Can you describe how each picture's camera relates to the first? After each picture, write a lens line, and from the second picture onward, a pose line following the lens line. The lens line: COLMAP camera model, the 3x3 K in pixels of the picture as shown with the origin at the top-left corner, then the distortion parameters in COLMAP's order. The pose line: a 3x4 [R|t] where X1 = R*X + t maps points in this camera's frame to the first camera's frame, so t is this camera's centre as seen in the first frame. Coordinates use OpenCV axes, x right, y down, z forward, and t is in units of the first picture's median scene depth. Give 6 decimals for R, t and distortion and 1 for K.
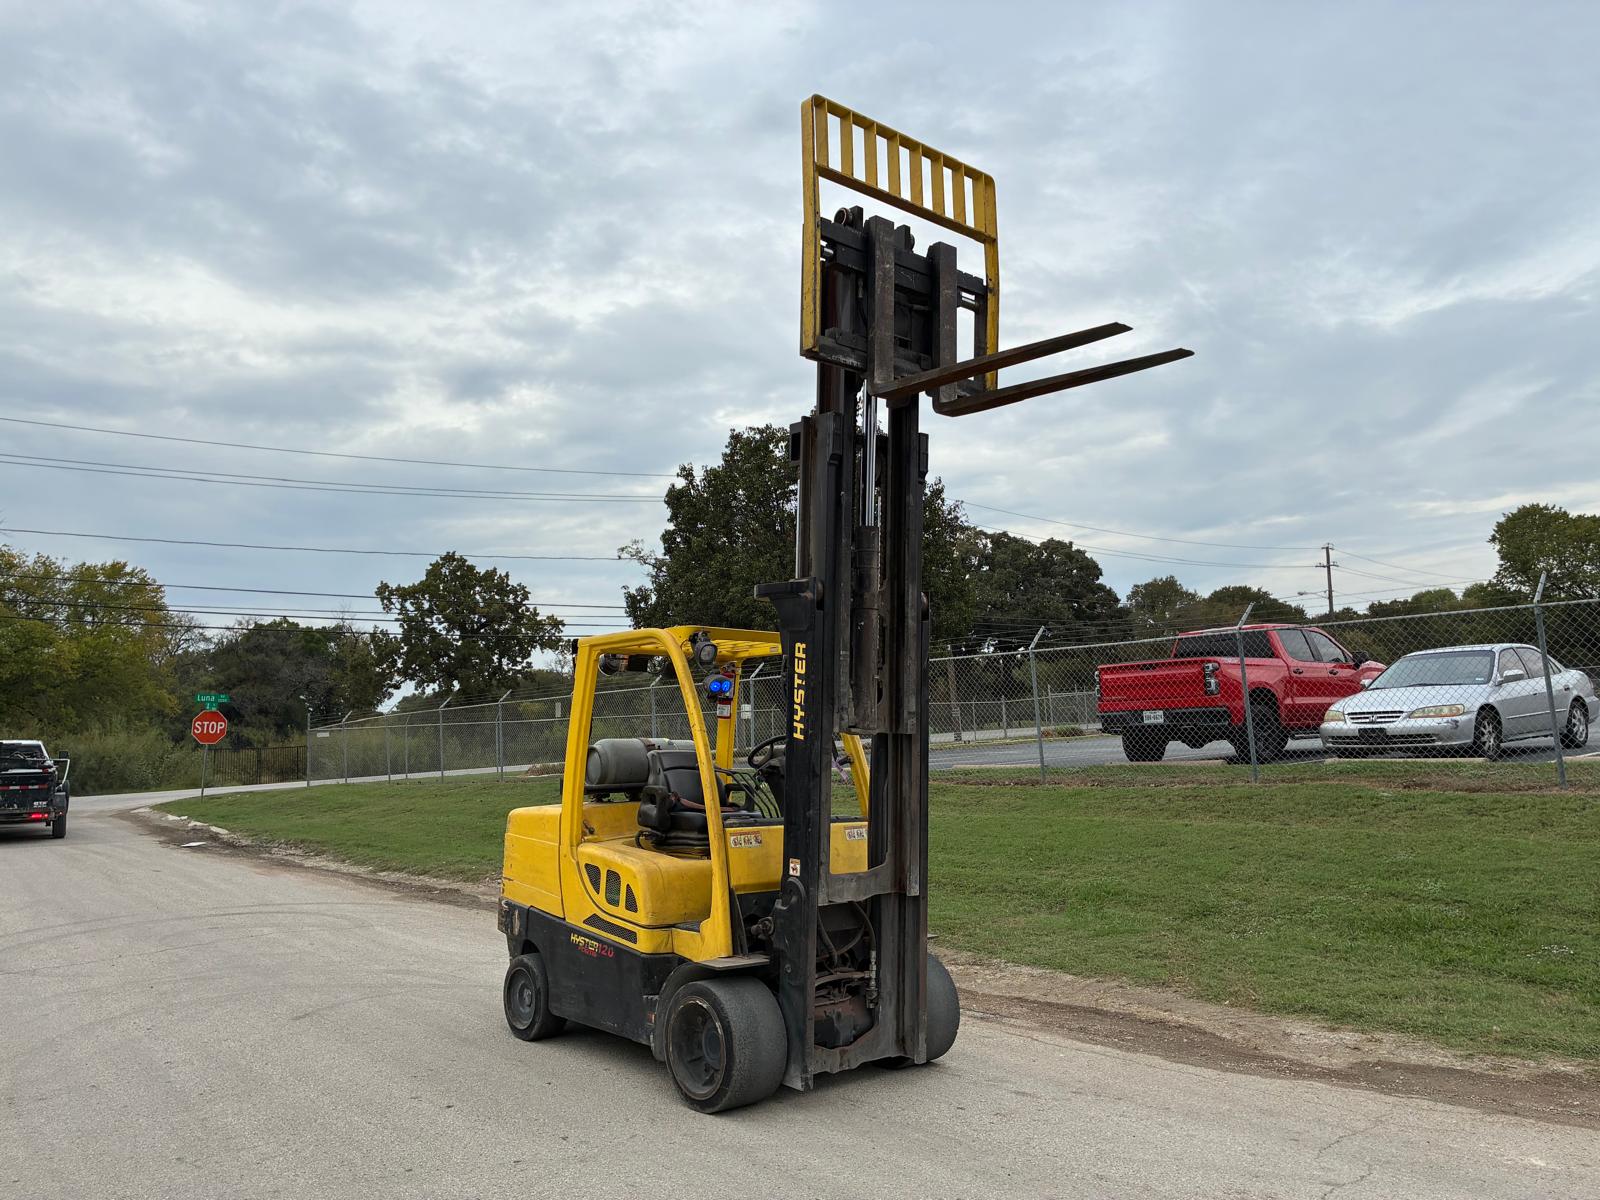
lens RADIAL K [[1205.6, 0, 824.0], [0, 1205.6, 610.5], [0, 0, 1]] dist [0.043528, -0.048847]
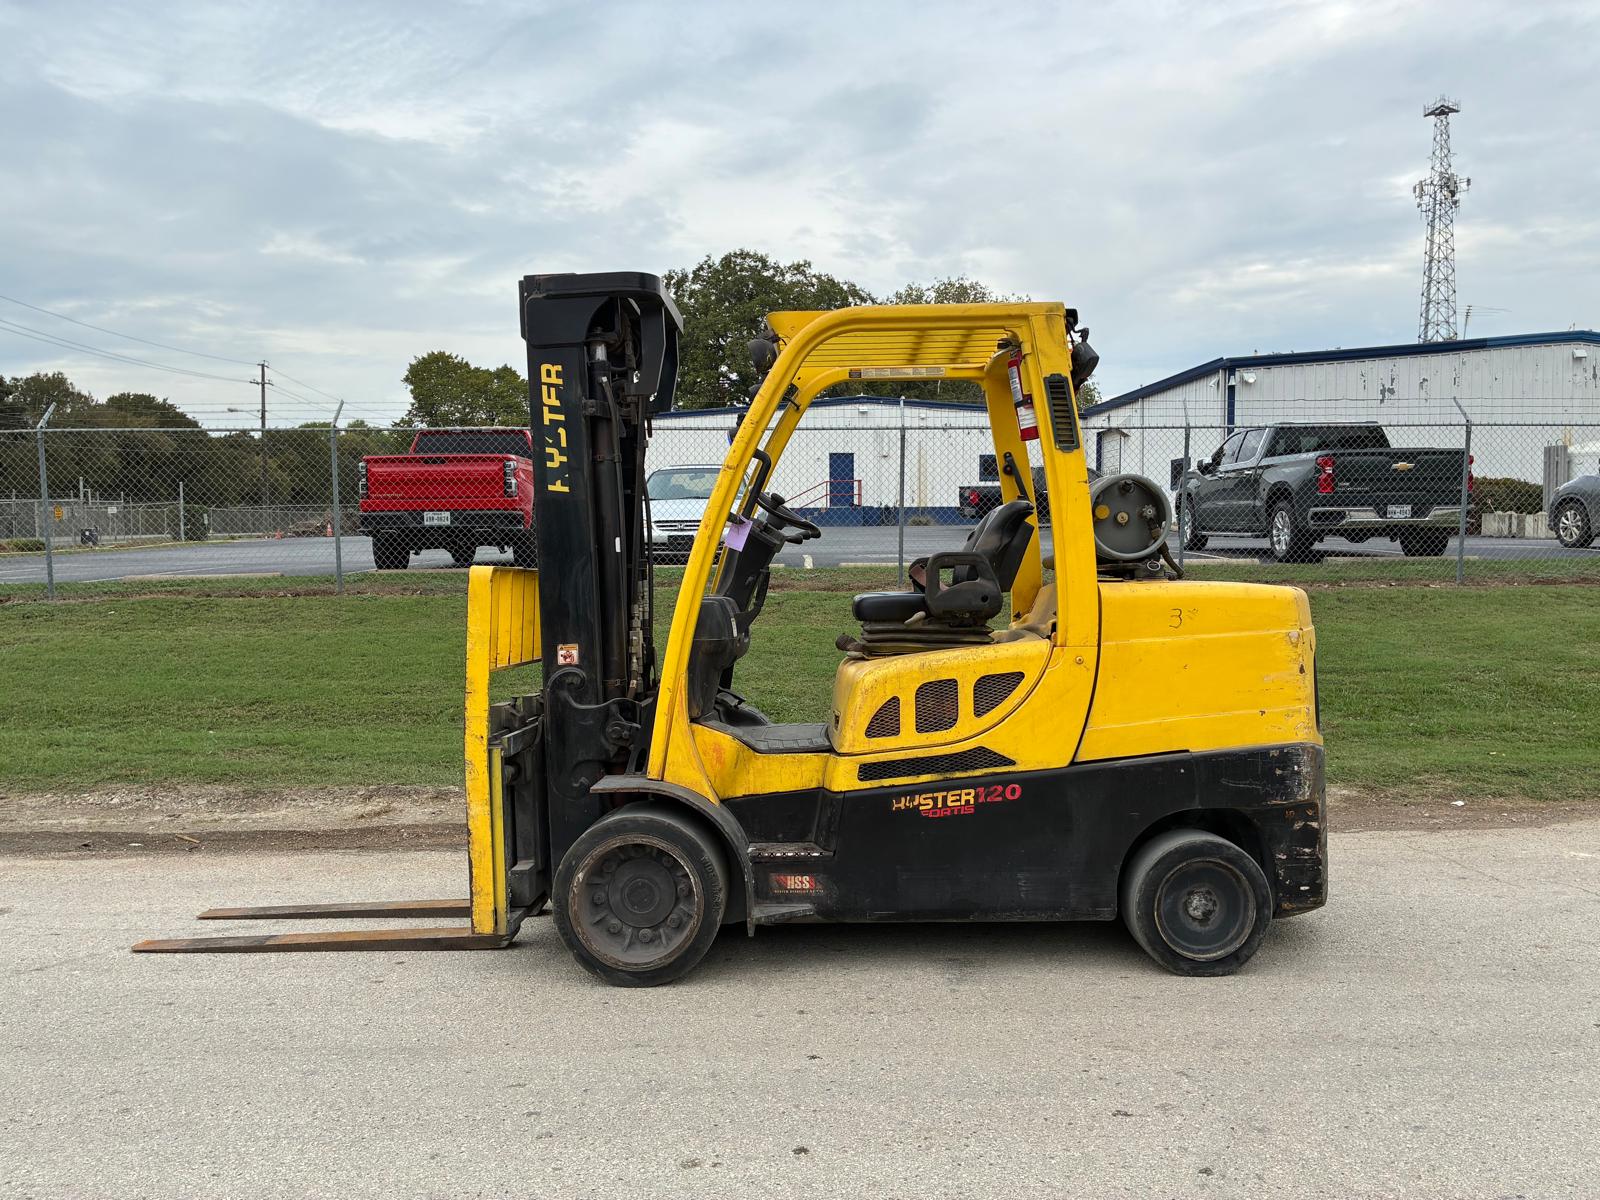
lens RADIAL K [[1205.6, 0, 811.2], [0, 1205.6, 598.4], [0, 0, 1]] dist [0.043528, -0.048847]
pose [[0.639648, -0.010345, 0.768599, -0.137831], [-0.090085, 0.992010, 0.088323, 0.024269], [-0.763371, -0.125735, 0.633605, 0.126834]]
